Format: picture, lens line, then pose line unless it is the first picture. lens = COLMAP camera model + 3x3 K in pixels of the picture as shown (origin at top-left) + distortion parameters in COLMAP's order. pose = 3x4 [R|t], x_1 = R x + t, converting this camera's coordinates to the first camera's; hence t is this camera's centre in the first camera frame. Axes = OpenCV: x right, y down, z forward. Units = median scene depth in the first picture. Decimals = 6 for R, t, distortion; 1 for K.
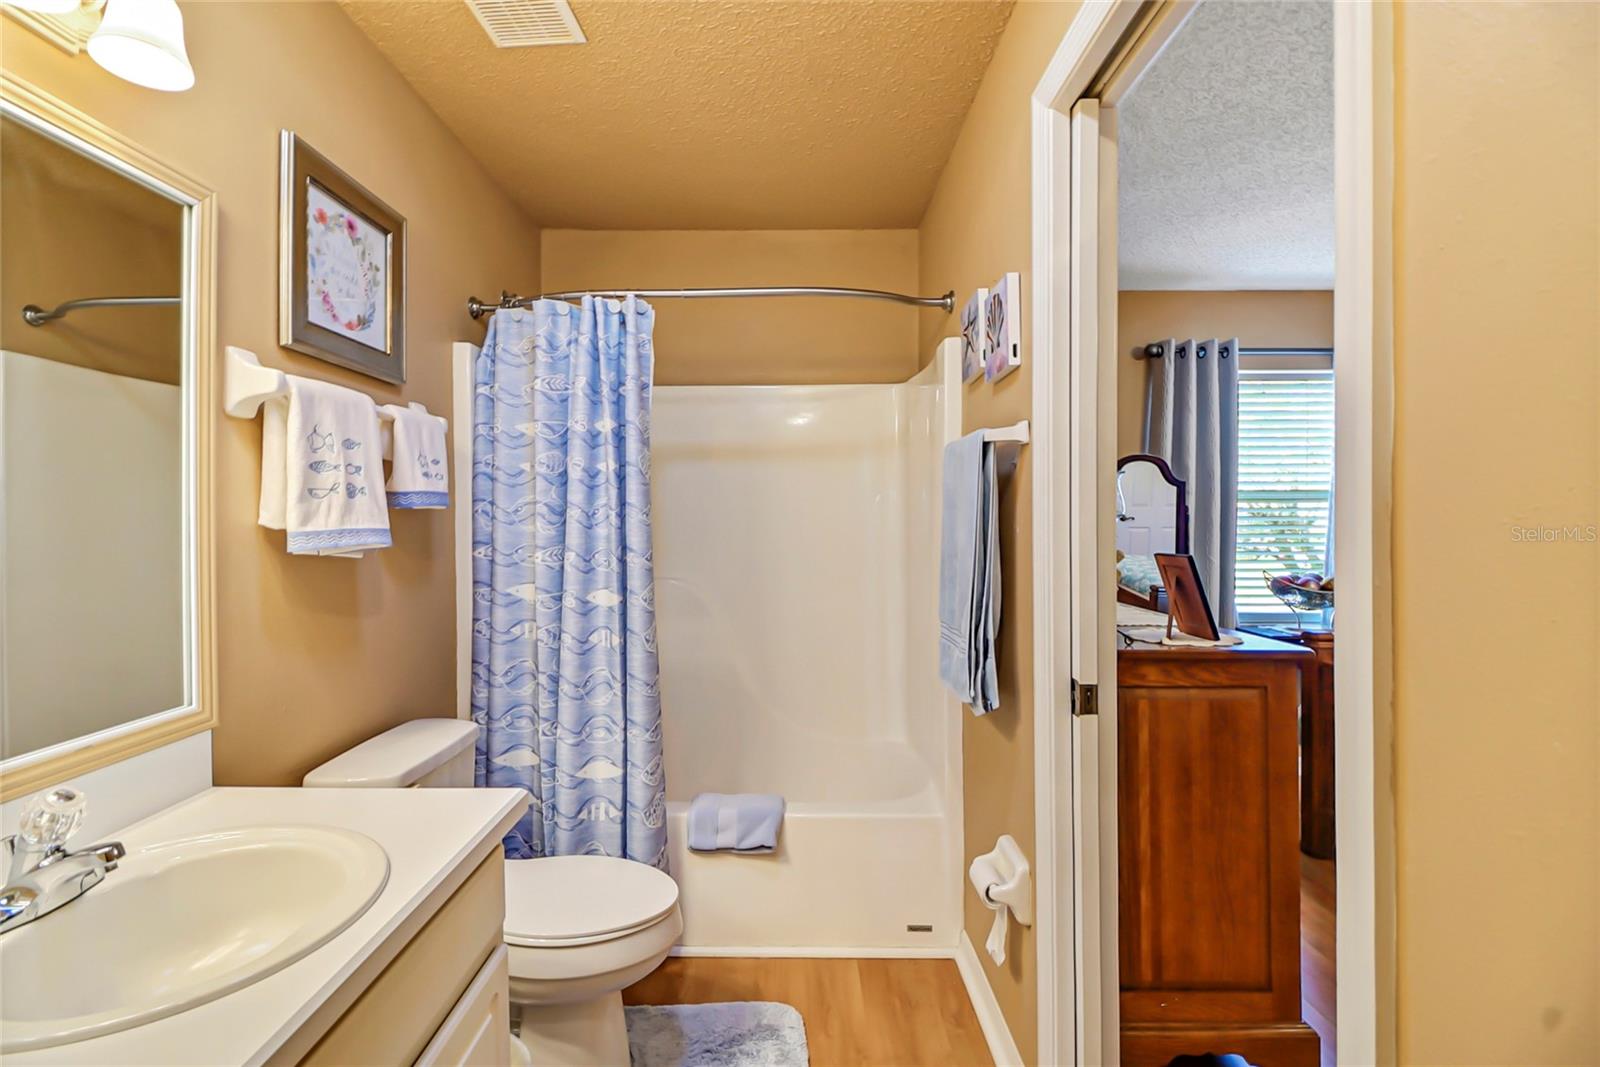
lens RADIAL K [[738.3, 0, 764.7], [0, 738.3, 498.2], [0, 0, 1]] dist [0.009773, -0.014347]
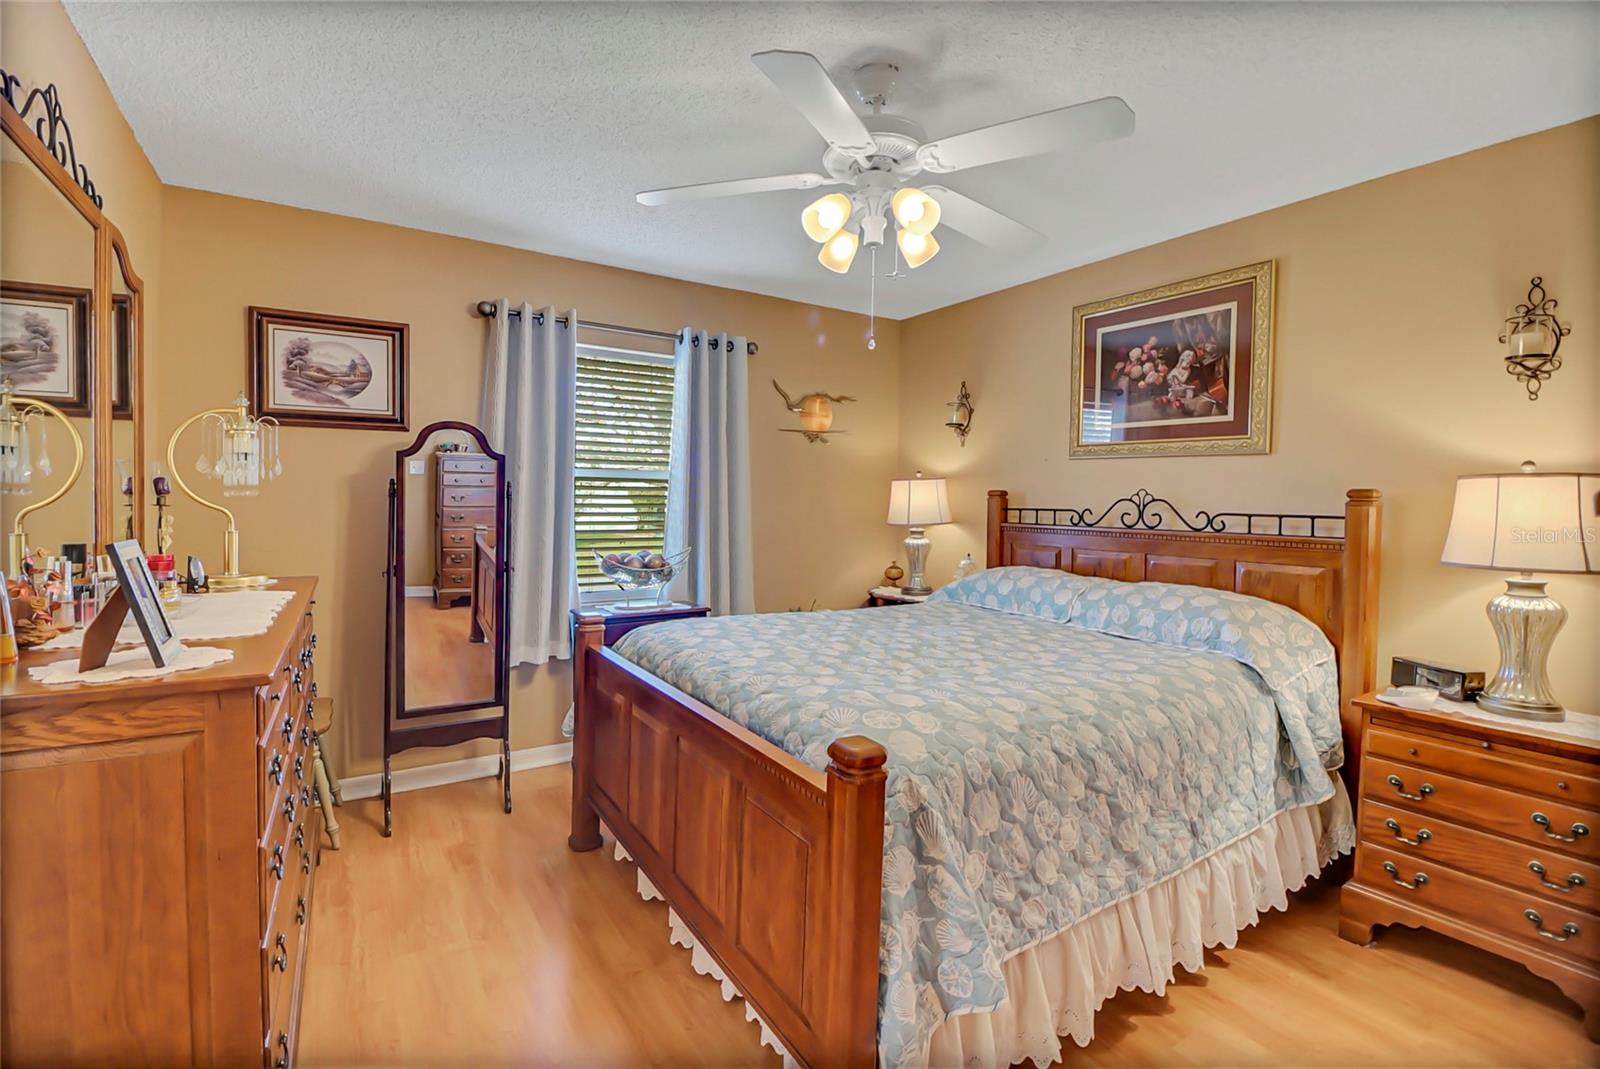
lens RADIAL K [[715.5, 0, 780.9], [0, 715.5, 512.6], [0, 0, 1]] dist [0.000696, -0.011363]
pose [[0.827467, 0.008415, 0.561452, 0.740720], [-0.034532, 0.998758, 0.035923, 0.009021], [-0.560452, -0.049113, 0.826729, 0.153951]]
